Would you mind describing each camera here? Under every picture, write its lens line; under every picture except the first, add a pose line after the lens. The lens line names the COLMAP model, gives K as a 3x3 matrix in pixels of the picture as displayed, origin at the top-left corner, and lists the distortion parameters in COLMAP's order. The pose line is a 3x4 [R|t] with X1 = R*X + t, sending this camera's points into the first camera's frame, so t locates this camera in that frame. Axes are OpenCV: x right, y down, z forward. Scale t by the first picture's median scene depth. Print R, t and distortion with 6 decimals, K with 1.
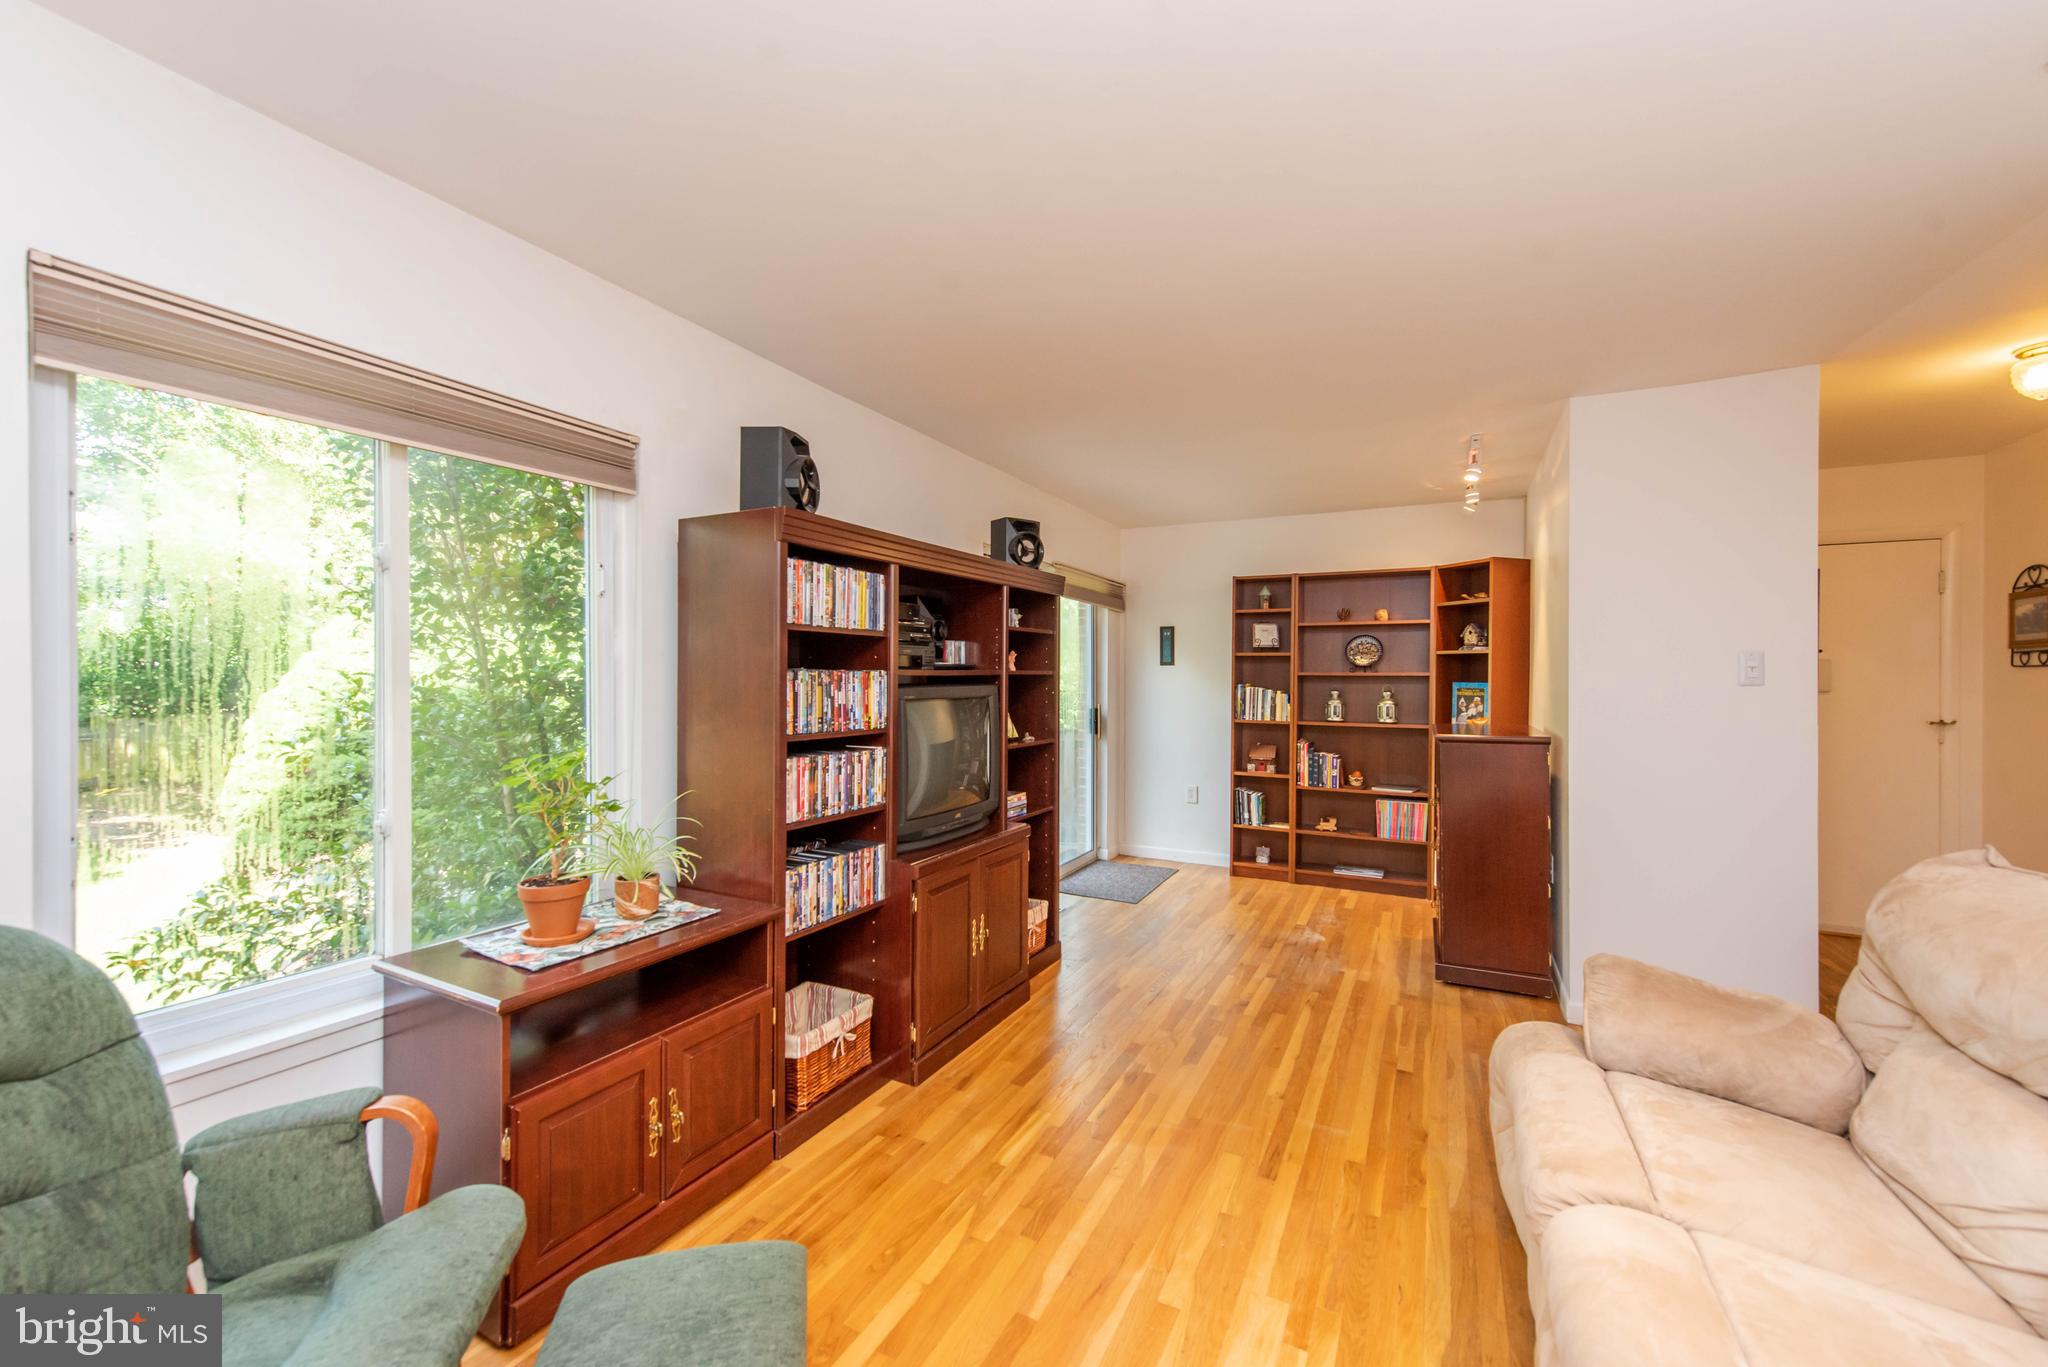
lens RADIAL K [[804.5, 0, 1023.5], [0, 804.5, 679.4], [0, 0, 1]] dist [0.013024, -0.002623]
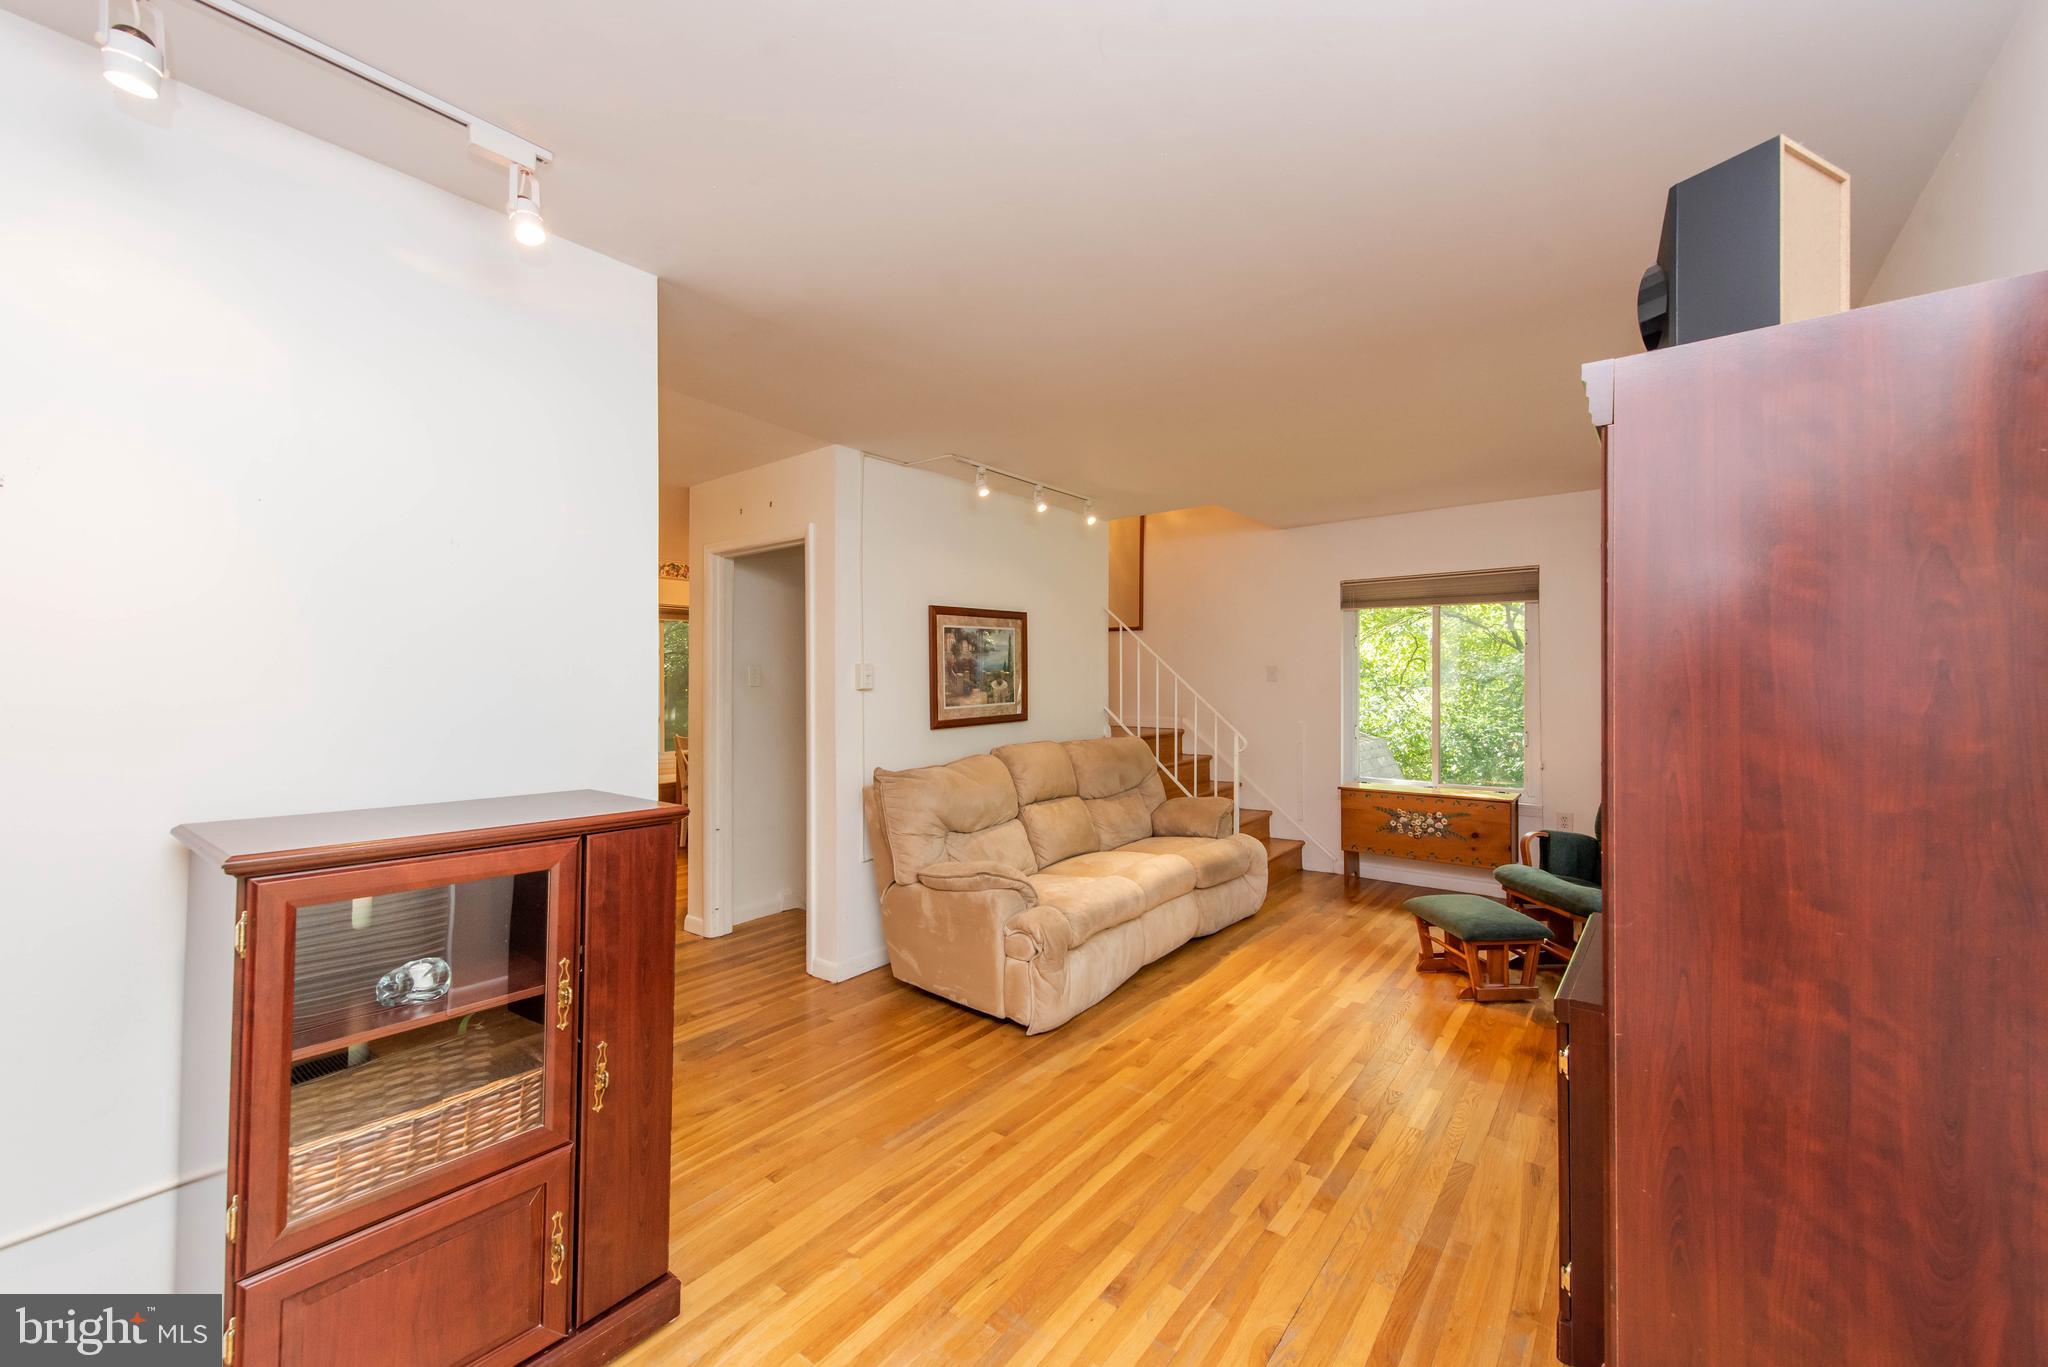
lens RADIAL K [[804.5, 0, 1023.4], [0, 804.5, 678.2], [0, 0, 1]] dist [0.013024, -0.002623]
pose [[-0.981929, -0.000003, 0.189251, 0.168976], [-0.000398, 0.999998, -0.002051, -0.007182], [-0.189250, -0.002090, -0.981927, 1.129941]]
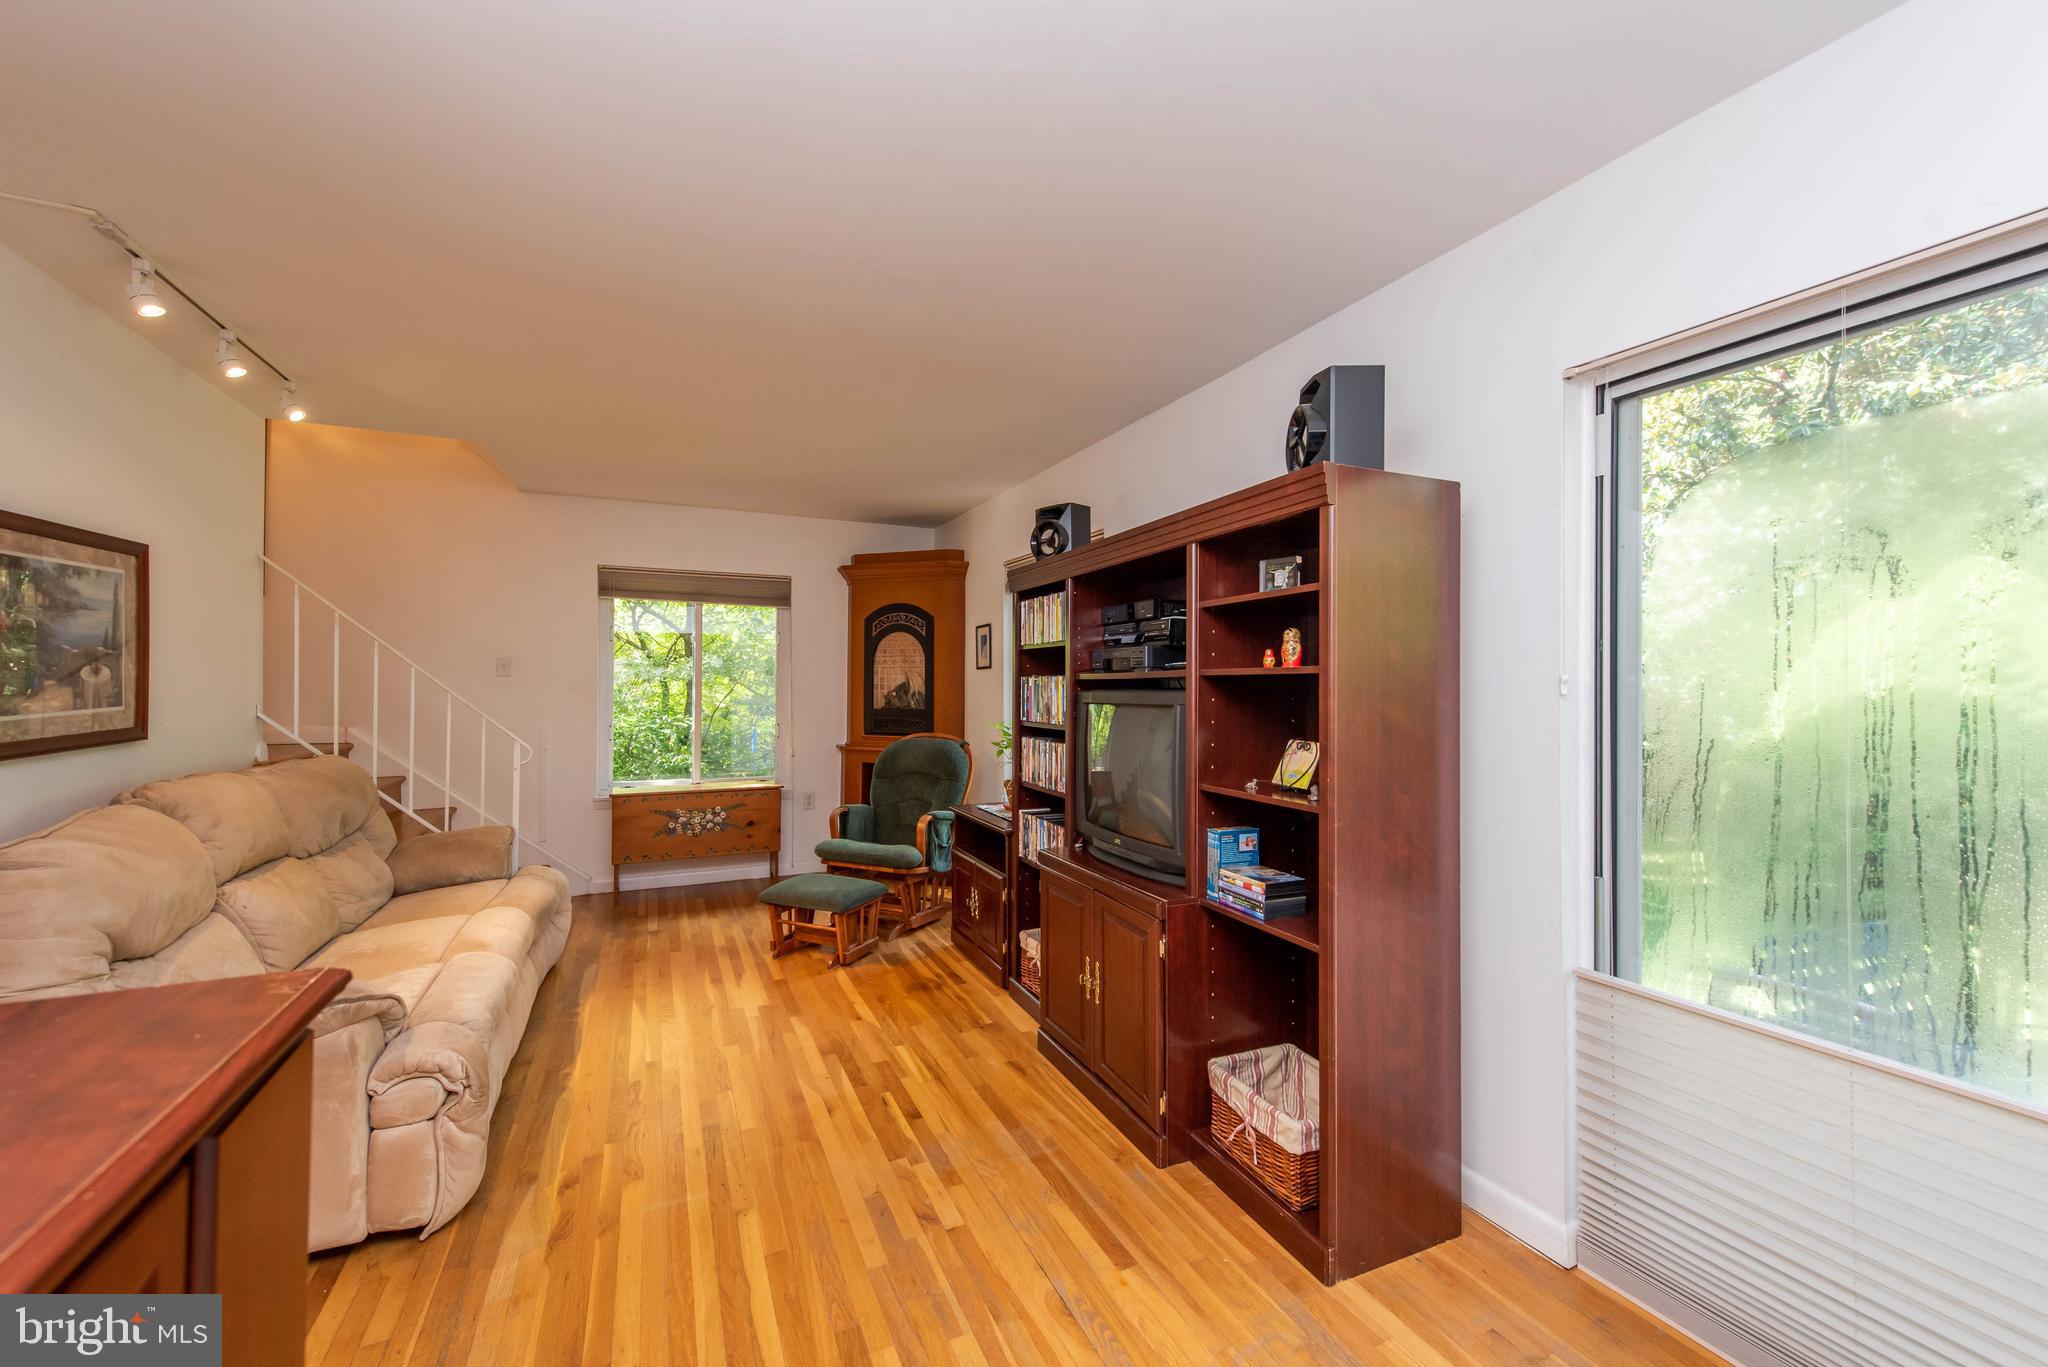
lens RADIAL K [[804.5, 0, 1032.1], [0, 804.5, 683.4], [0, 0, 1]] dist [0.013024, -0.002623]
pose [[-0.609389, -0.006313, -0.792846, 0.438185], [-0.007053, 0.999972, -0.002540, 0.002245], [0.792840, 0.004044, -0.609416, 0.967942]]
